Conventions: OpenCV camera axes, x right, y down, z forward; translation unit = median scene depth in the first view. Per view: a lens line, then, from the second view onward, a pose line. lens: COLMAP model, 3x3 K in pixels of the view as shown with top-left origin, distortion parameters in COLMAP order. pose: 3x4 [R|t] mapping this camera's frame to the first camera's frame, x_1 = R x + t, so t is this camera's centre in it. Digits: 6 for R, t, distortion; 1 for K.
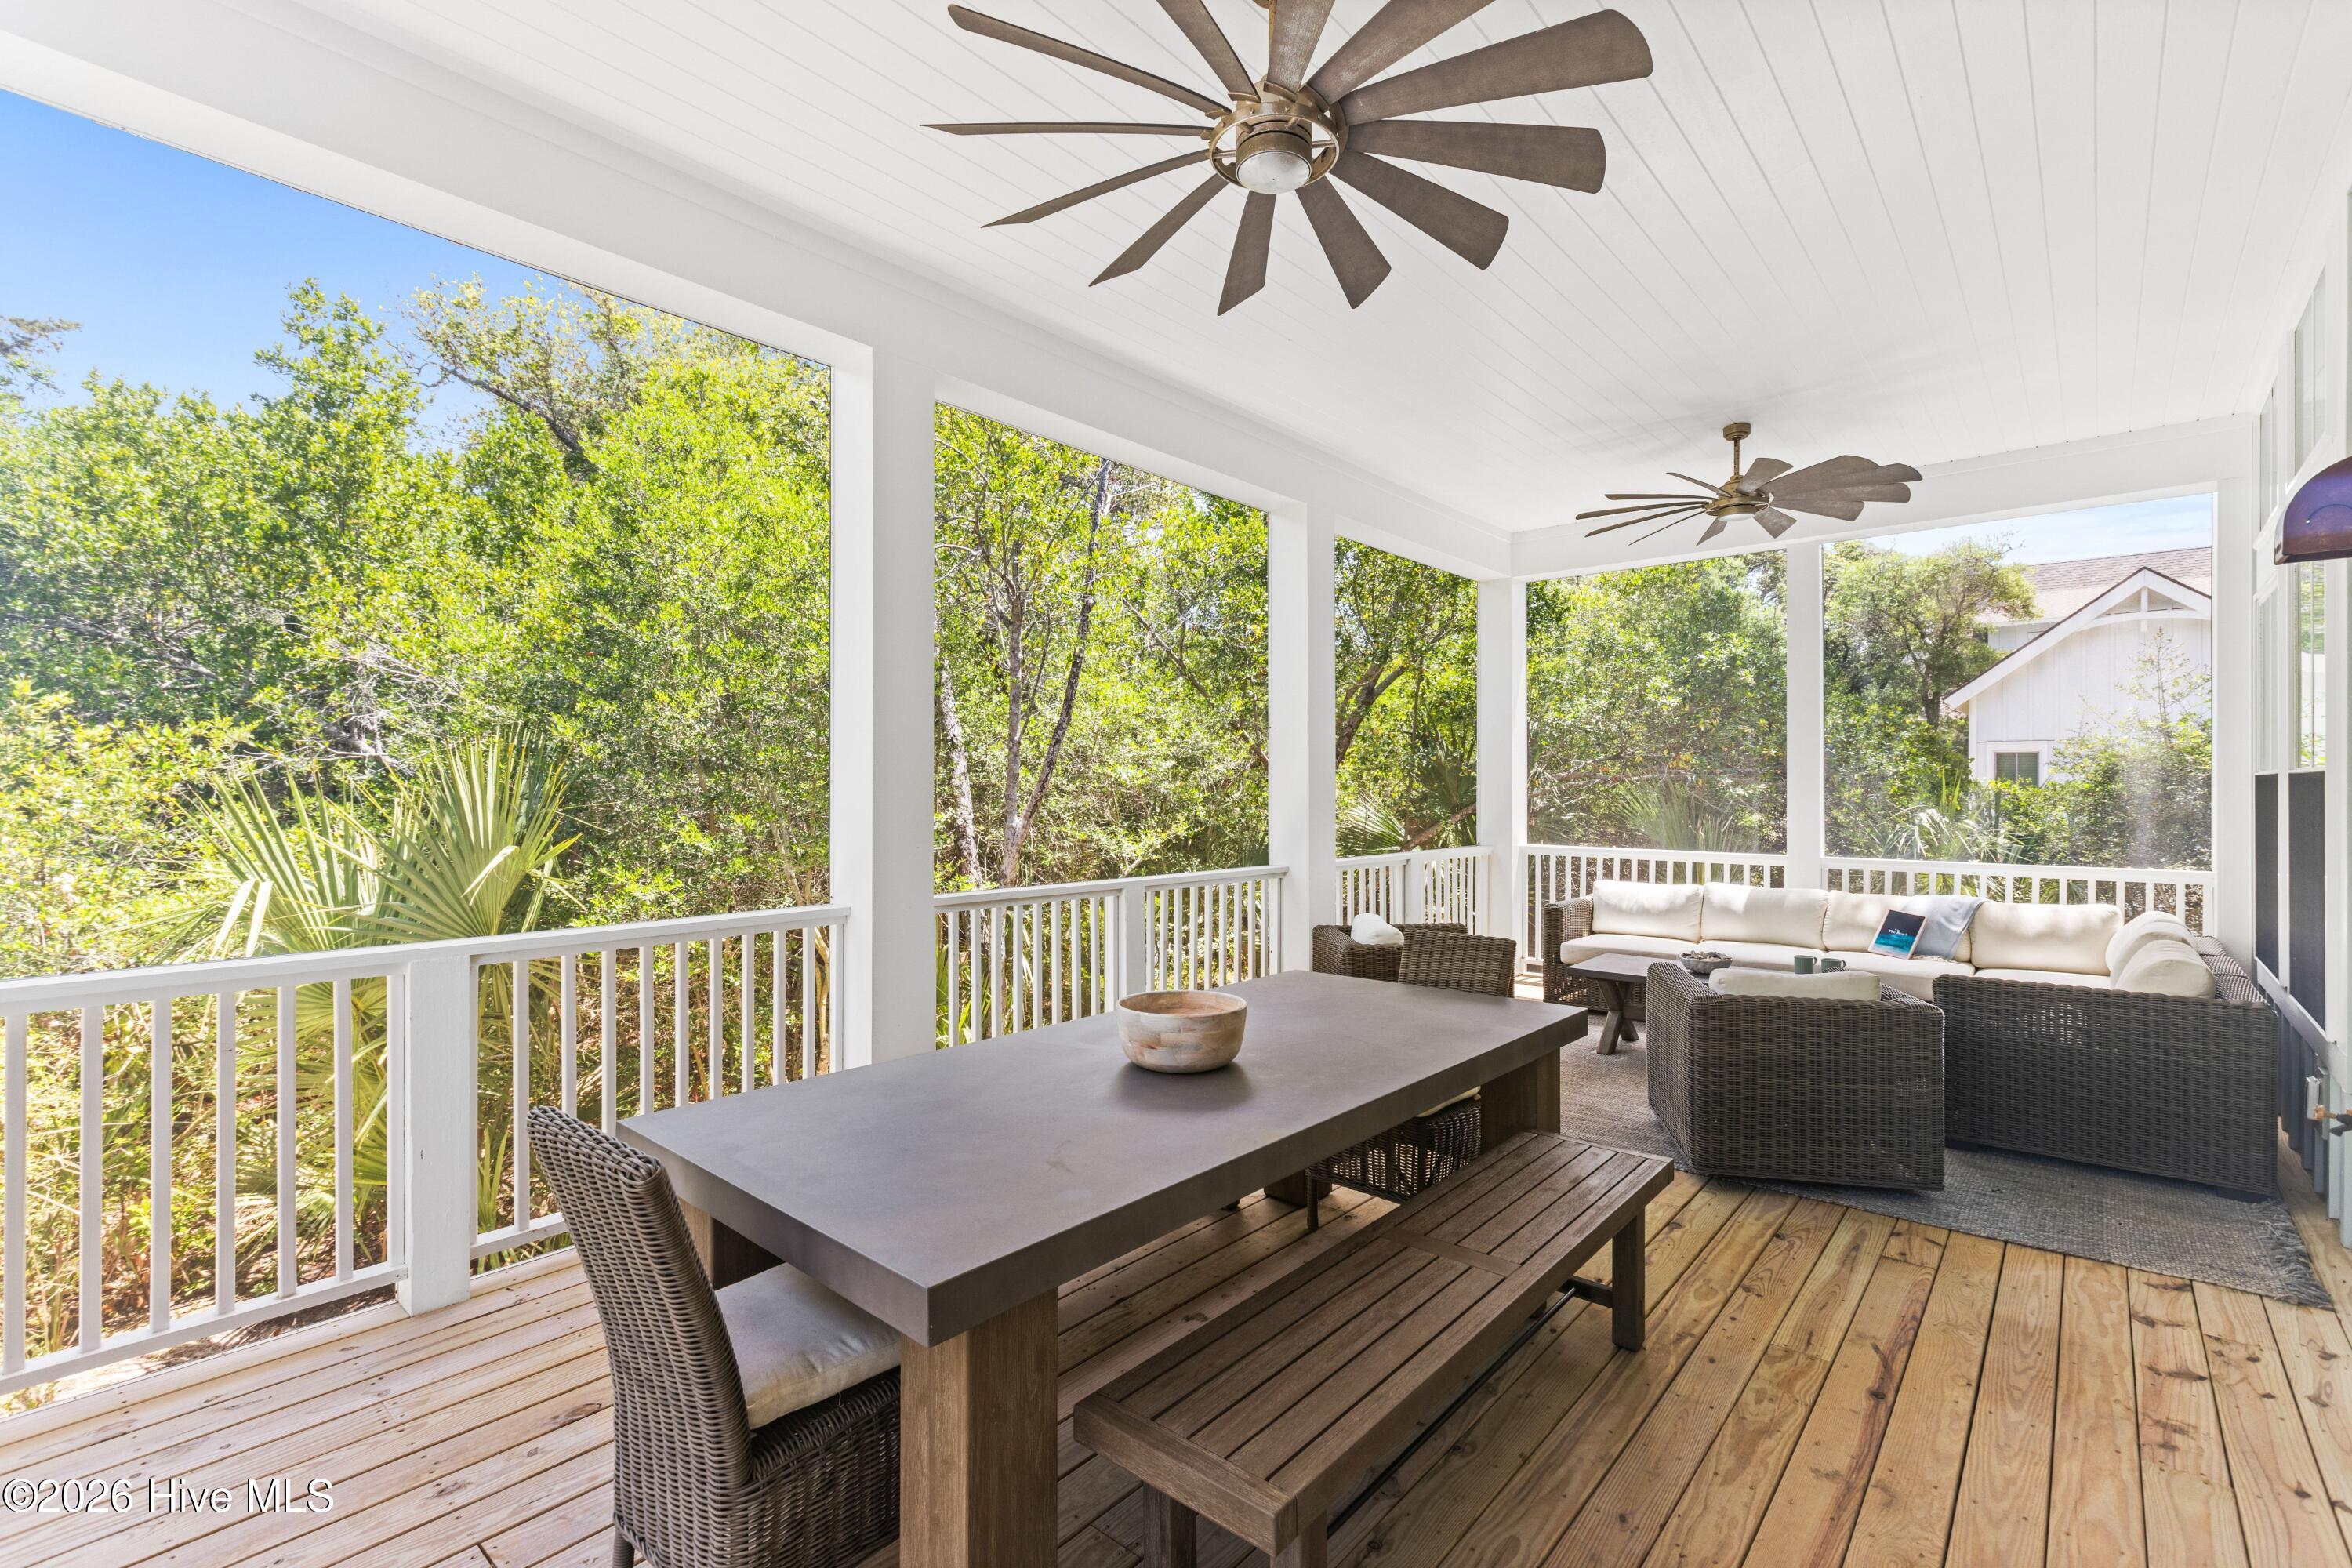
lens RADIAL K [[1042.6, 0, 1176.0], [0, 1042.6, 784.0], [0, 0, 1]] dist [-0.001456, -0.000276]
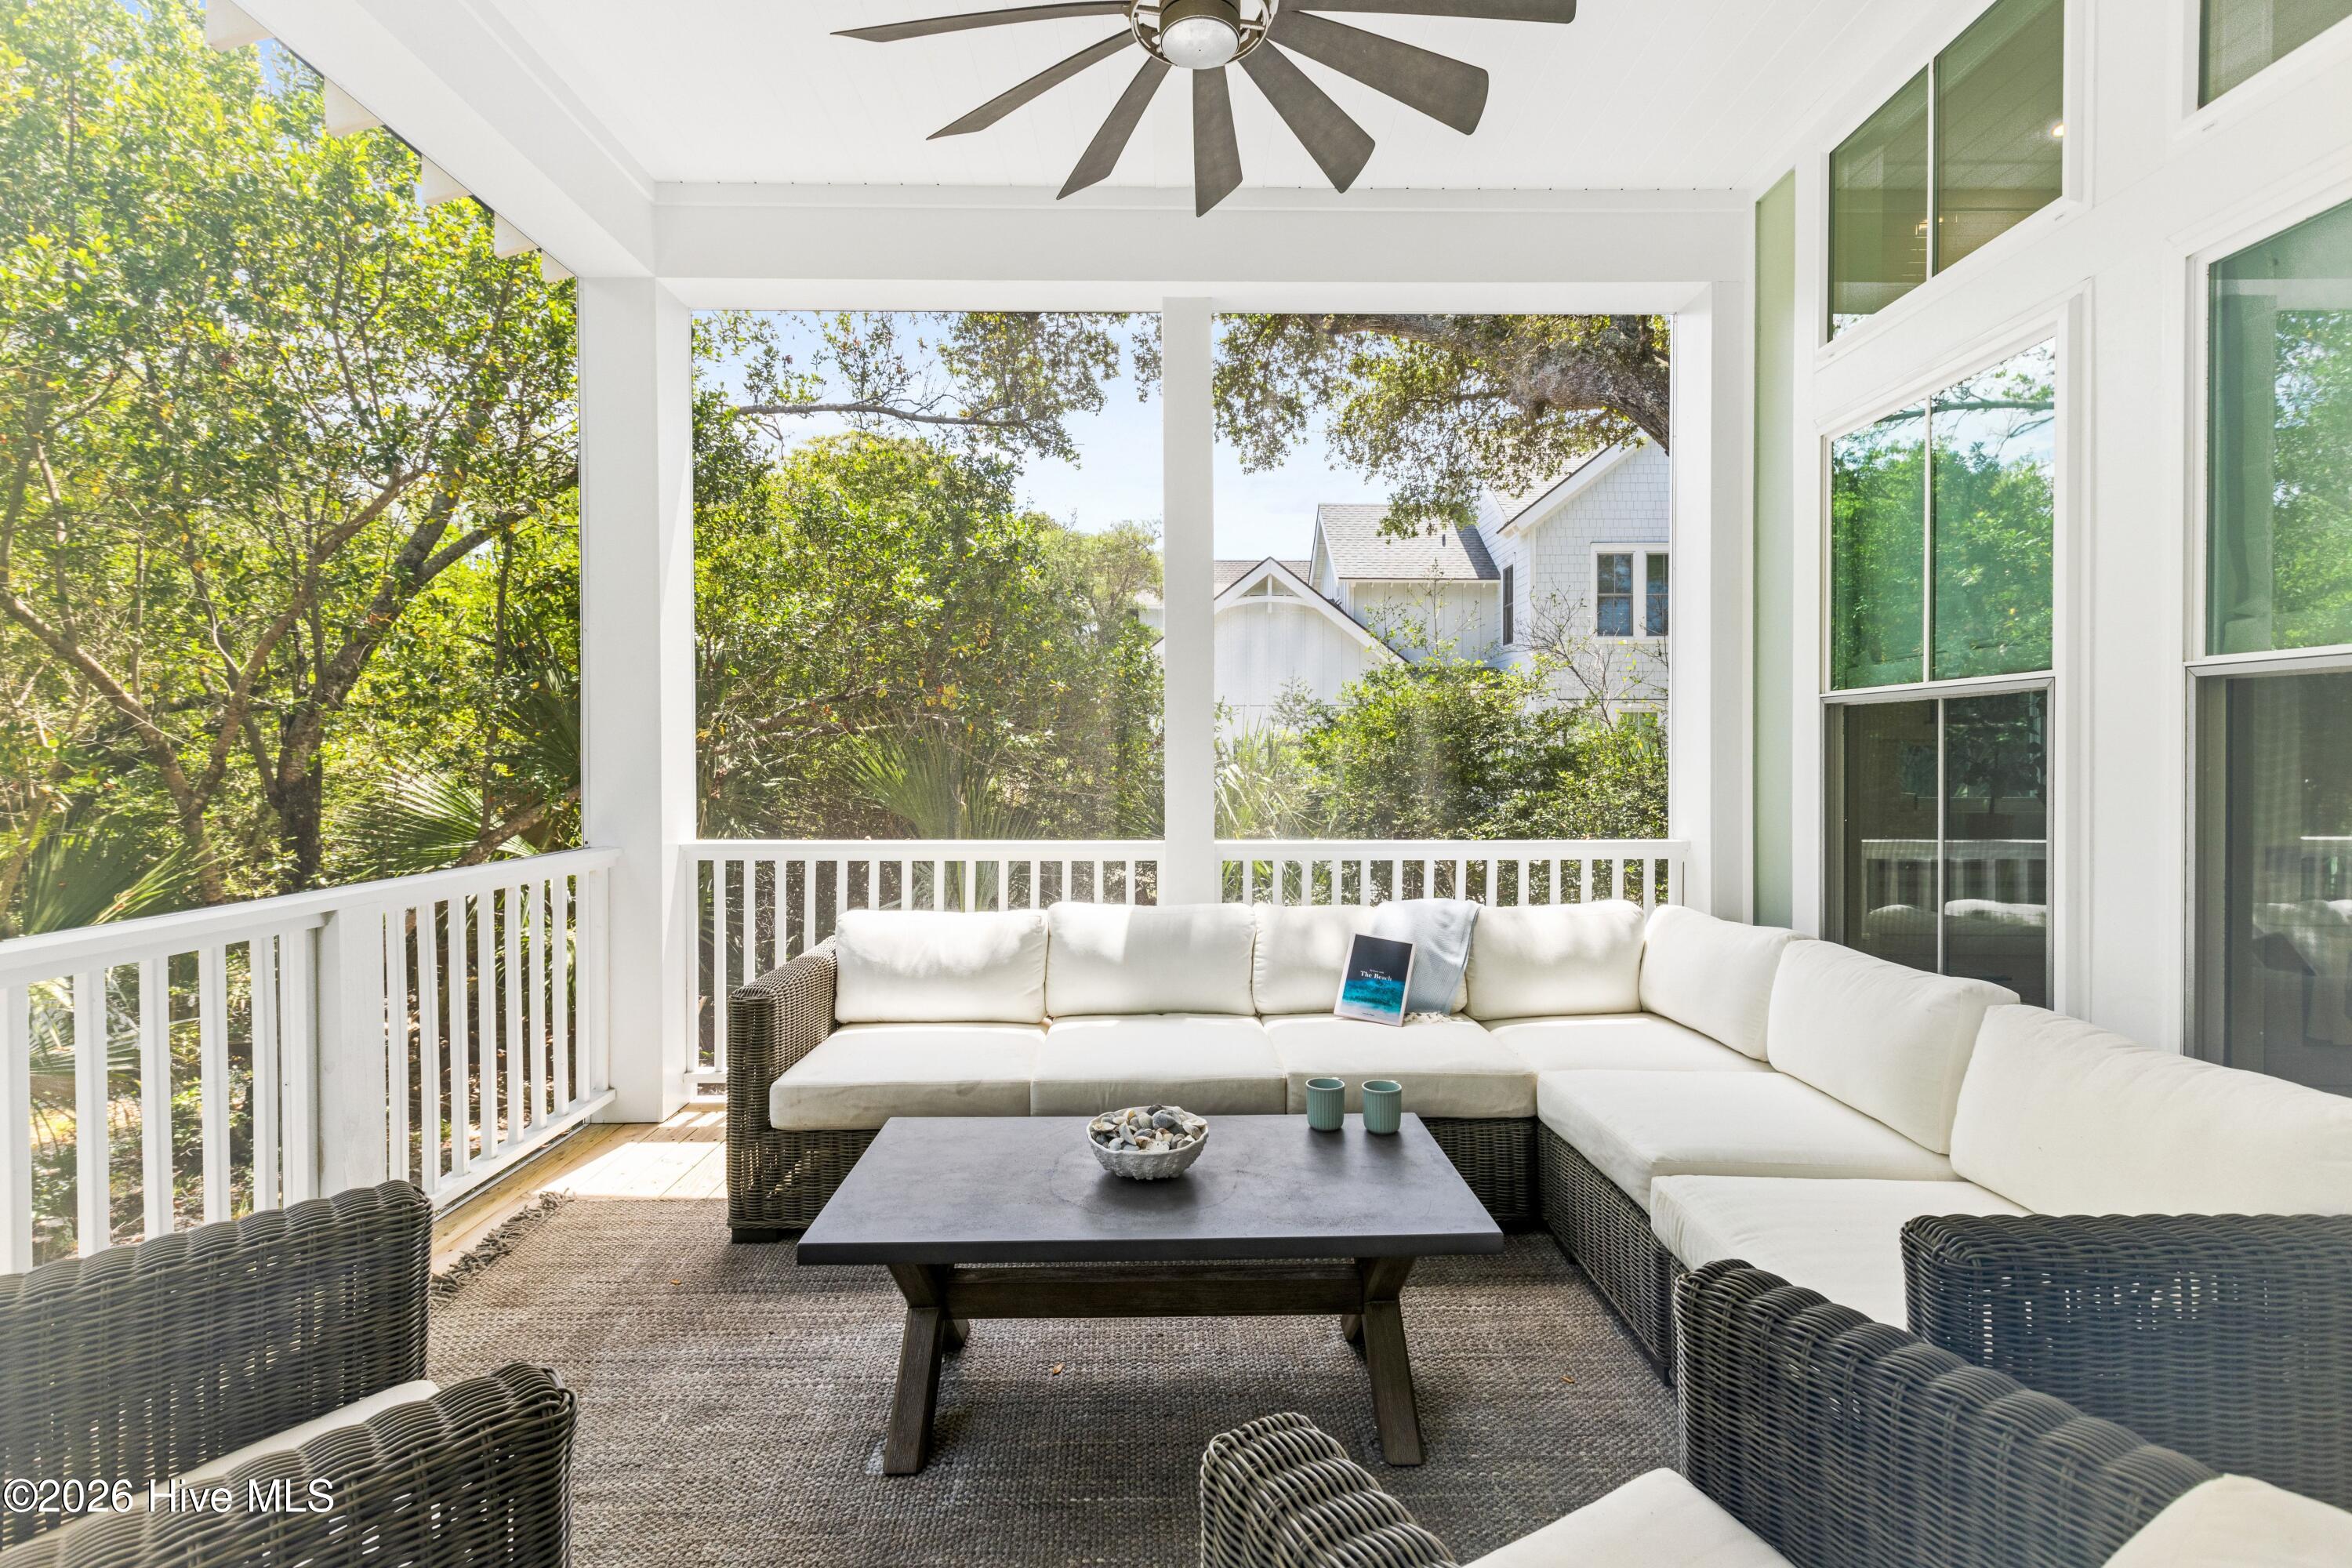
lens RADIAL K [[1051.6, 0, 1177.8], [0, 1051.6, 763.1], [0, 0, 1]] dist [0.003243, 0.000635]
pose [[0.741883, -0.007999, 0.670482, 0.174075], [0.000432, 0.999934, 0.011451, 0.015849], [-0.670529, -0.008206, 0.741838, 0.483031]]
